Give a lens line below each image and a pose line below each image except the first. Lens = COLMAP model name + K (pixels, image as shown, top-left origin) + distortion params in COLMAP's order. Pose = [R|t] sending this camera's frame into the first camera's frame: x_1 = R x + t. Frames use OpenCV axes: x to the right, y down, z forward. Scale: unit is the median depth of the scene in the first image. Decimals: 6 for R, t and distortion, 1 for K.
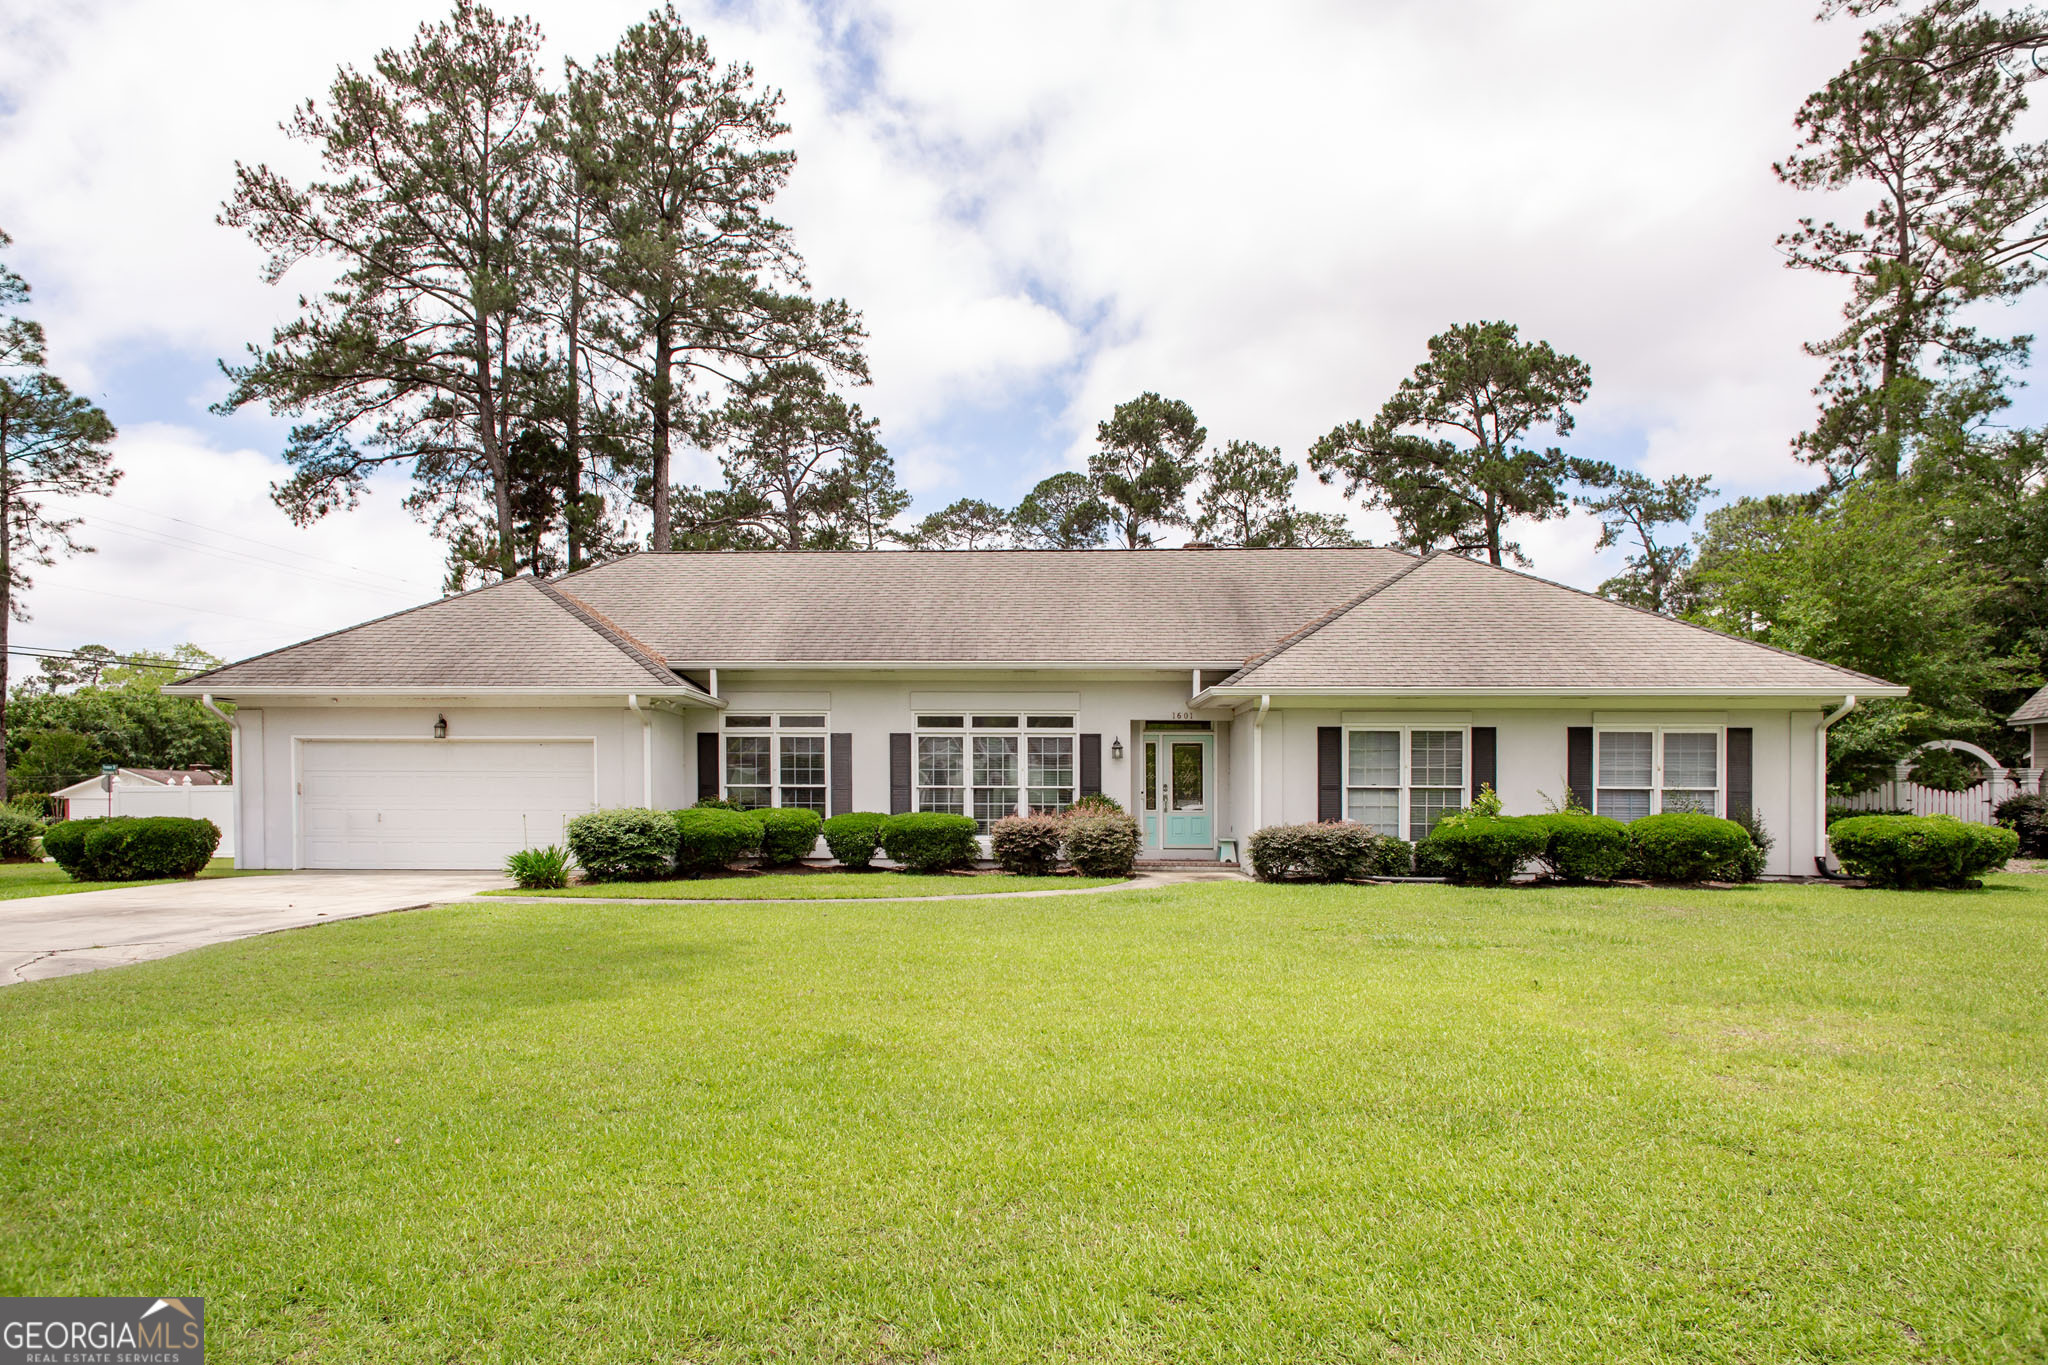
lens RADIAL K [[1190.0, 0, 983.6], [0, 1190.0, 833.2], [0, 0, 1]] dist [0.010741, 0.001632]
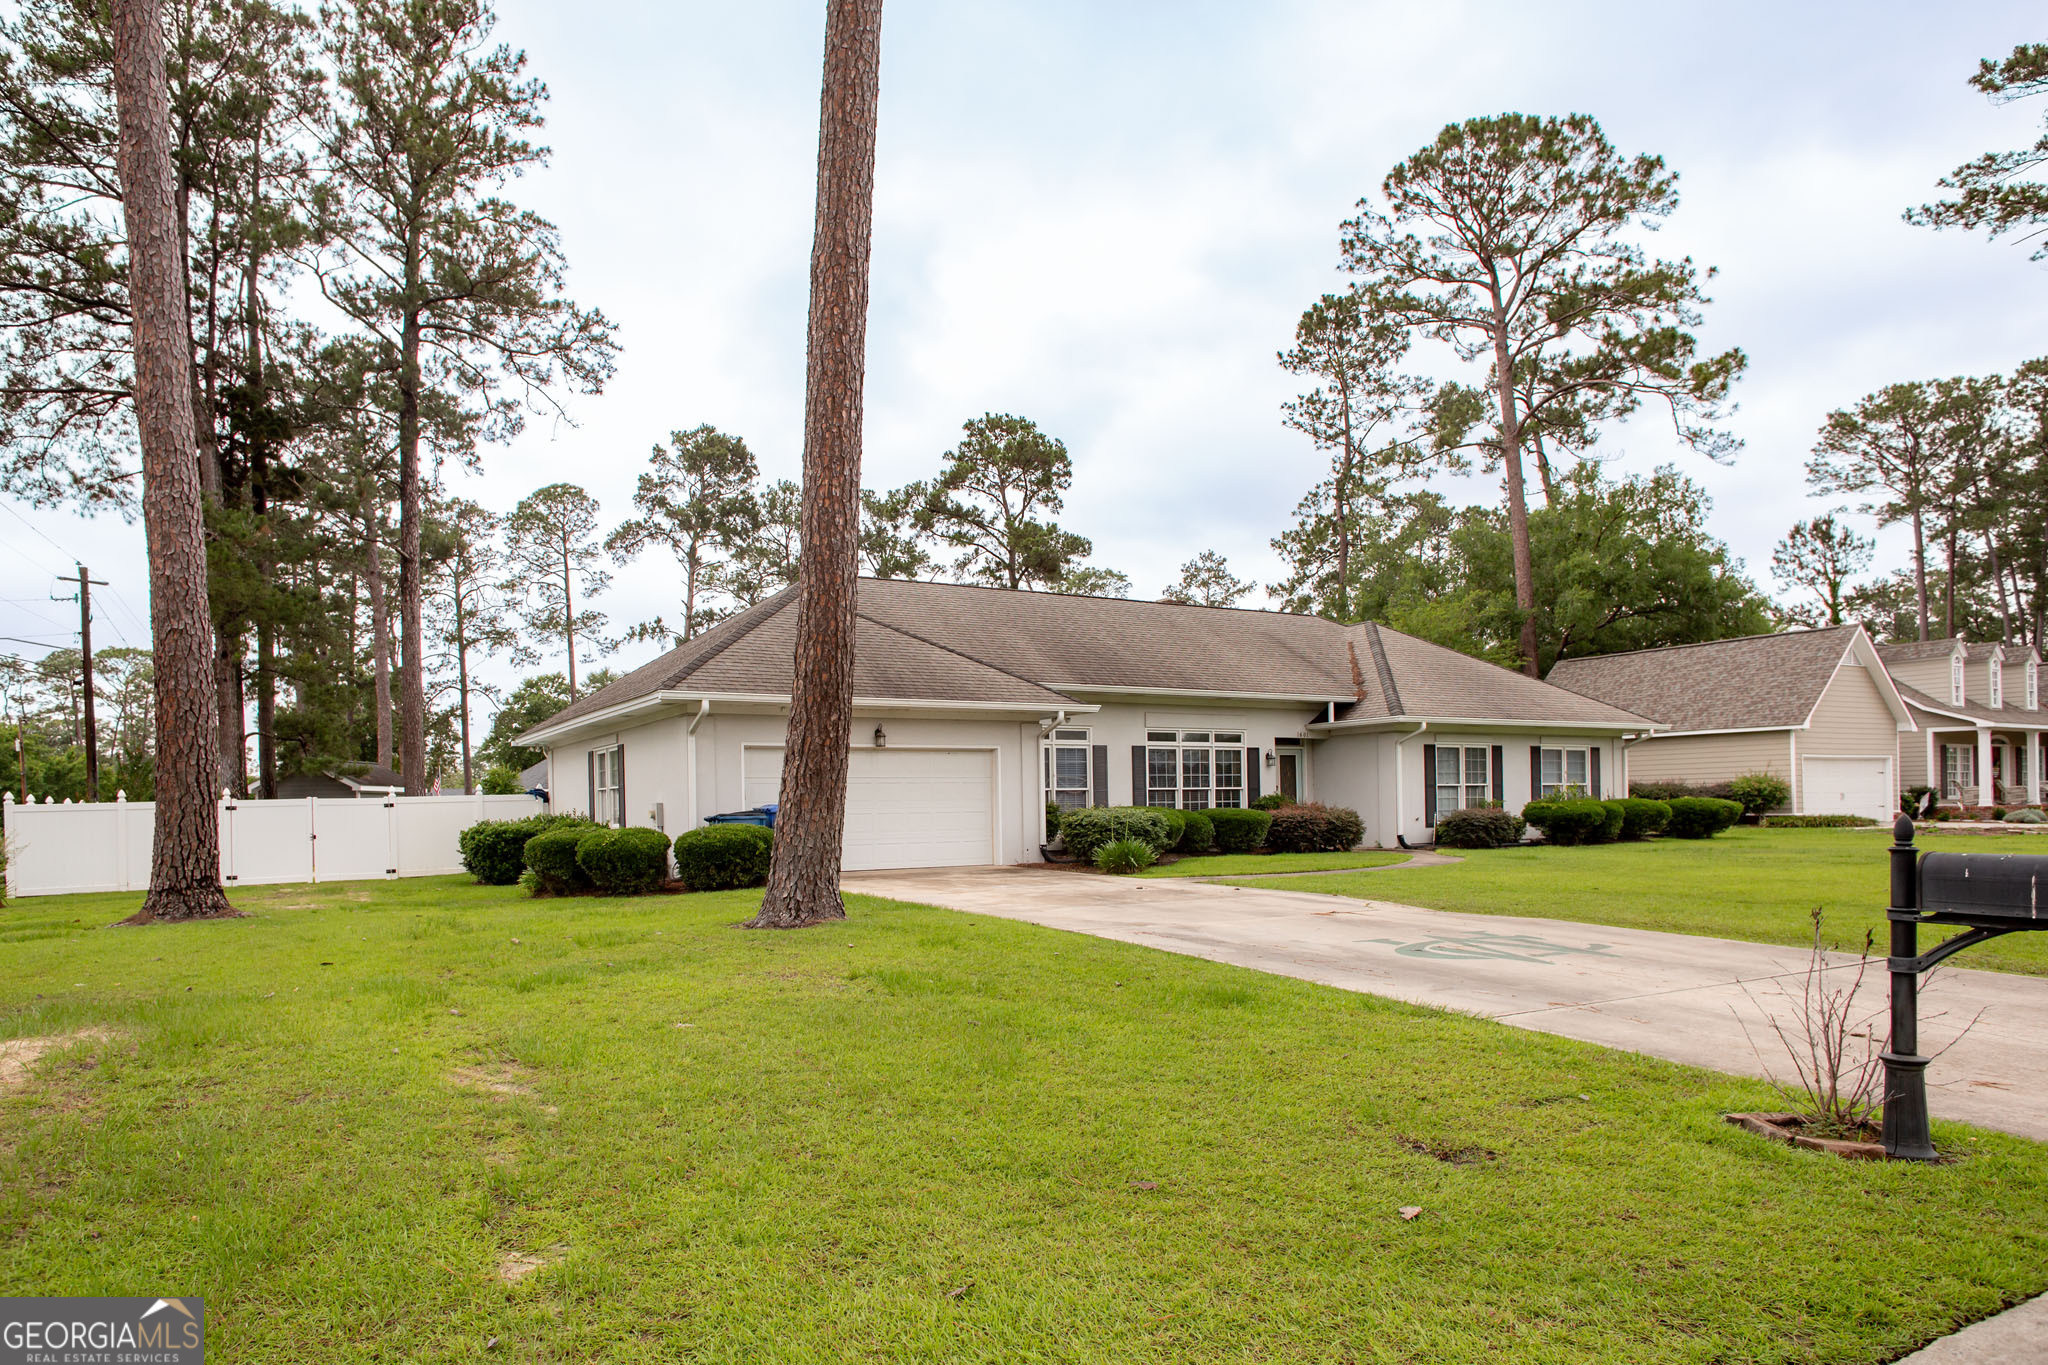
lens RADIAL K [[1180.8, 0, 917.0], [0, 1180.8, 811.1], [0, 0, 1]] dist [0.022151, 0.000275]
pose [[0.857315, -0.017867, 0.514482, -0.463424], [0.033805, 0.999194, -0.021631, 0.001178], [-0.513681, 0.035937, 0.857228, 0.036722]]
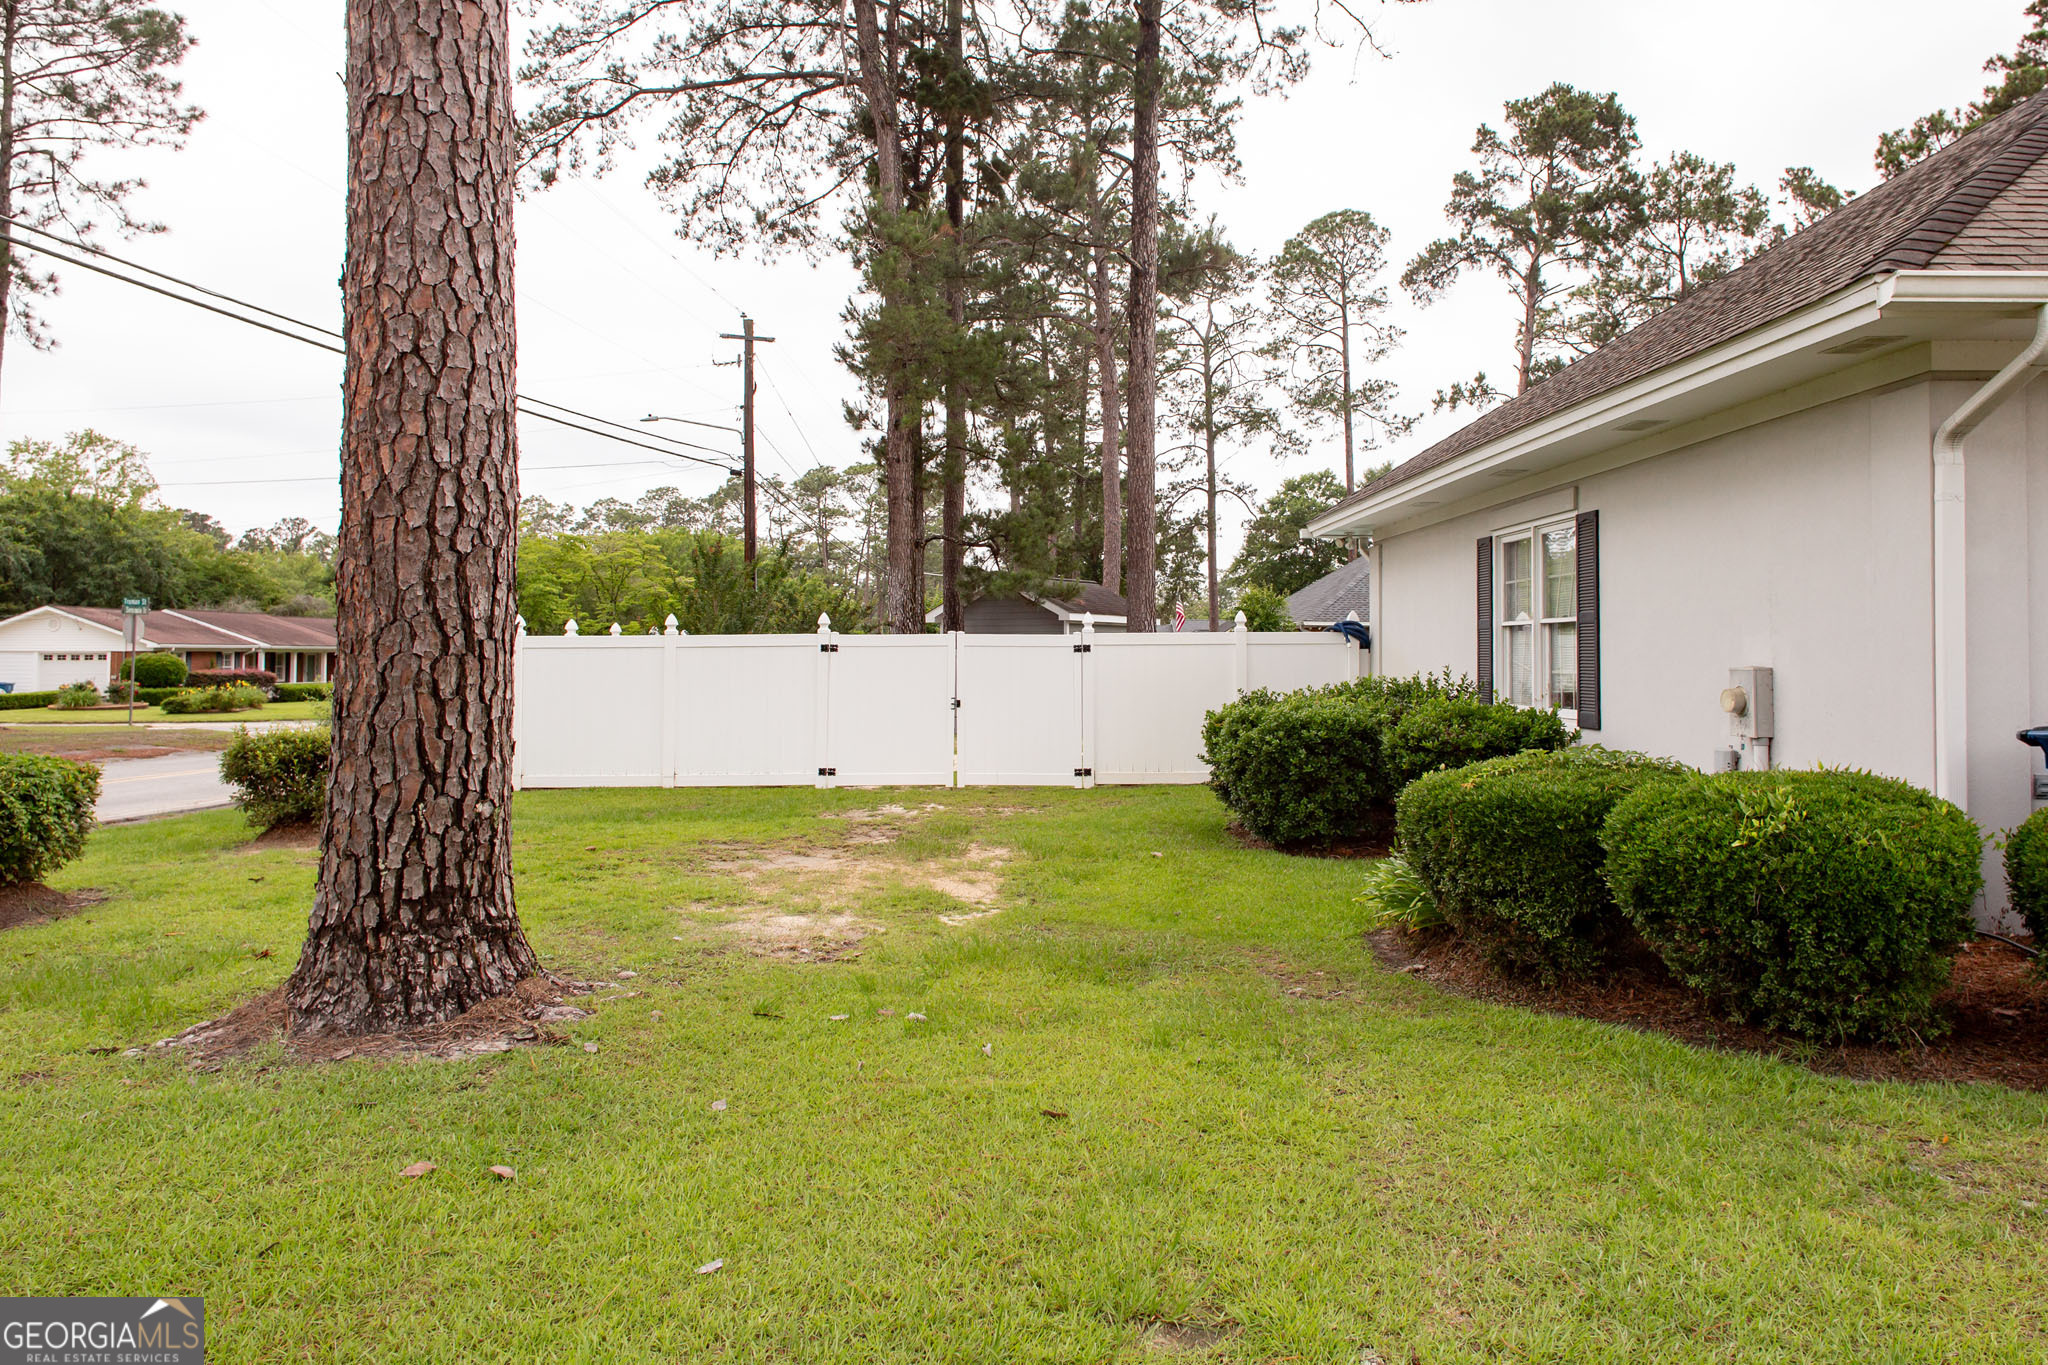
lens RADIAL K [[1449.6, 0, 1035.0], [0, 1449.6, 636.8], [0, 0, 1]] dist [0.012890, 0.005199]
pose [[0.998381, 0.003055, 0.056791, -0.416444], [-0.000869, 0.999259, -0.038483, -0.012295], [-0.056866, 0.038372, 0.997644, 0.312075]]
